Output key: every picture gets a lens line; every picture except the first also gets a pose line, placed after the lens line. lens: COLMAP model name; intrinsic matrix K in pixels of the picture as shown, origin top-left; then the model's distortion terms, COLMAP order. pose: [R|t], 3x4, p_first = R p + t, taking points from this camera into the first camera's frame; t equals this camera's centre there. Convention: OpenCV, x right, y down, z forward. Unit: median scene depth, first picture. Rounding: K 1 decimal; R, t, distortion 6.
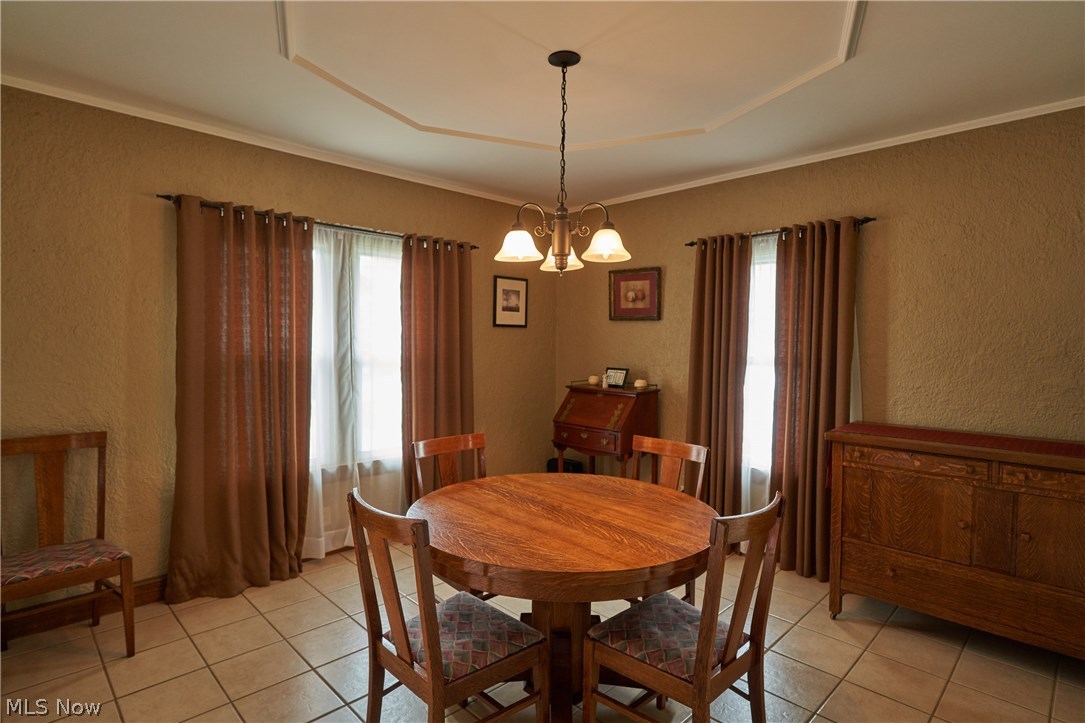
lens RADIAL K [[556.4, 0, 543.0], [0, 556.4, 367.0], [0, 0, 1]] dist [0.001665, 0.000312]
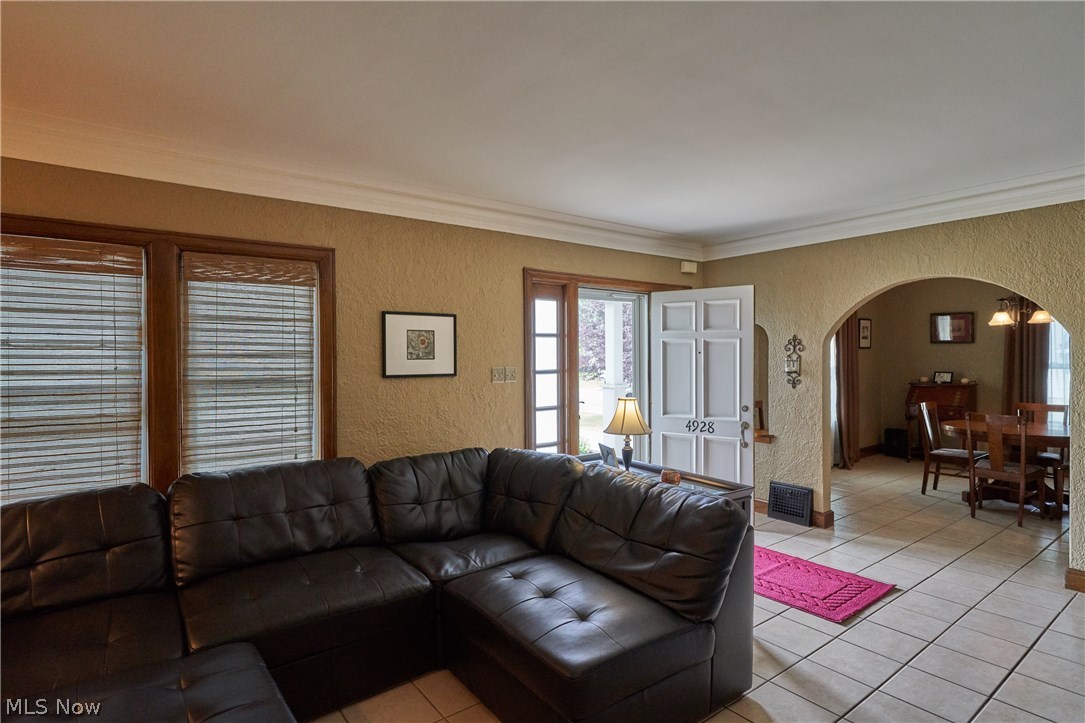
lens RADIAL K [[556.4, 0, 541.4], [0, 556.4, 358.5], [0, 0, 1]] dist [0.001665, 0.000312]
pose [[0.990146, -0.015249, -0.139204, -0.851268], [0.009181, 0.998984, -0.044127, 0.025257], [0.139736, 0.042414, 0.989280, -0.851517]]
